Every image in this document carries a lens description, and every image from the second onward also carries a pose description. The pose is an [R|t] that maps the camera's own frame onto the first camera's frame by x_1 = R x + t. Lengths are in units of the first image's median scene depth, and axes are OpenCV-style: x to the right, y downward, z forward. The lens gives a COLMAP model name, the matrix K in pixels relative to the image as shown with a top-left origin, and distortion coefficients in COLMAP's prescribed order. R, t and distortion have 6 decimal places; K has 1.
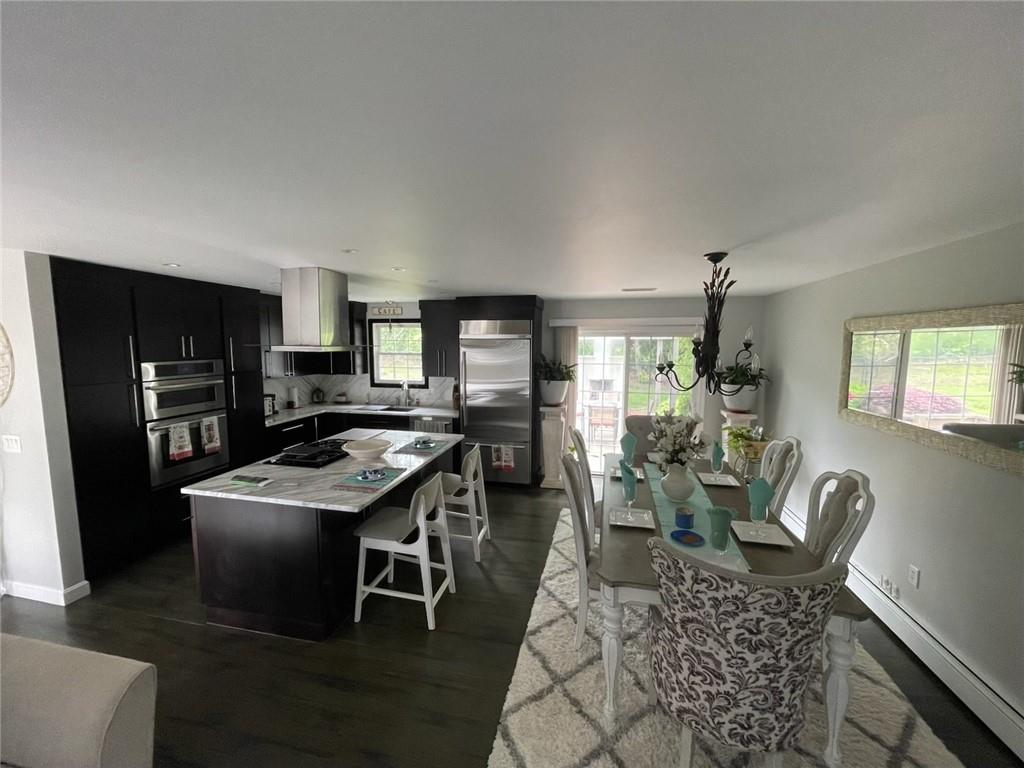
lens RADIAL K [[411.6, 0, 512.0], [0, 411.6, 384.0], [0, 0, 1]] dist [0.000763, -0.000279]
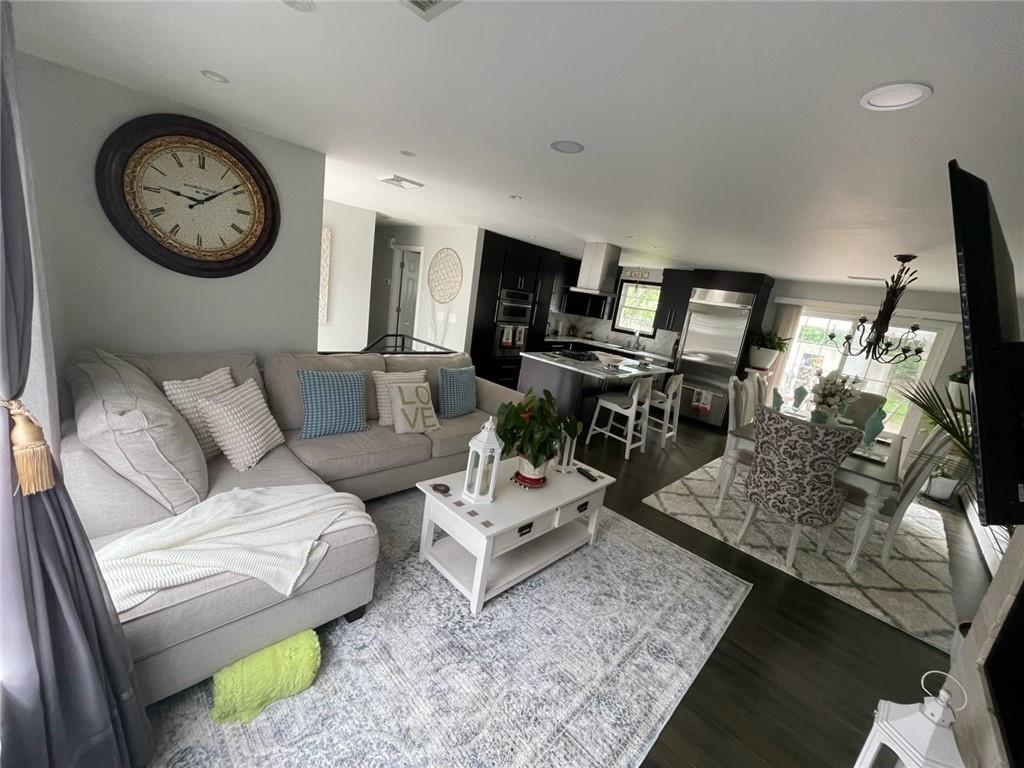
lens RADIAL K [[411.6, 0, 512.0], [0, 411.6, 384.0], [0, 0, 1]] dist [0.000763, -0.000279]
pose [[0.844869, 0.232405, -0.481855, 0.093735], [-0.192883, 0.972460, 0.130836, 0.086160], [0.498992, -0.017598, 0.866428, -0.437076]]
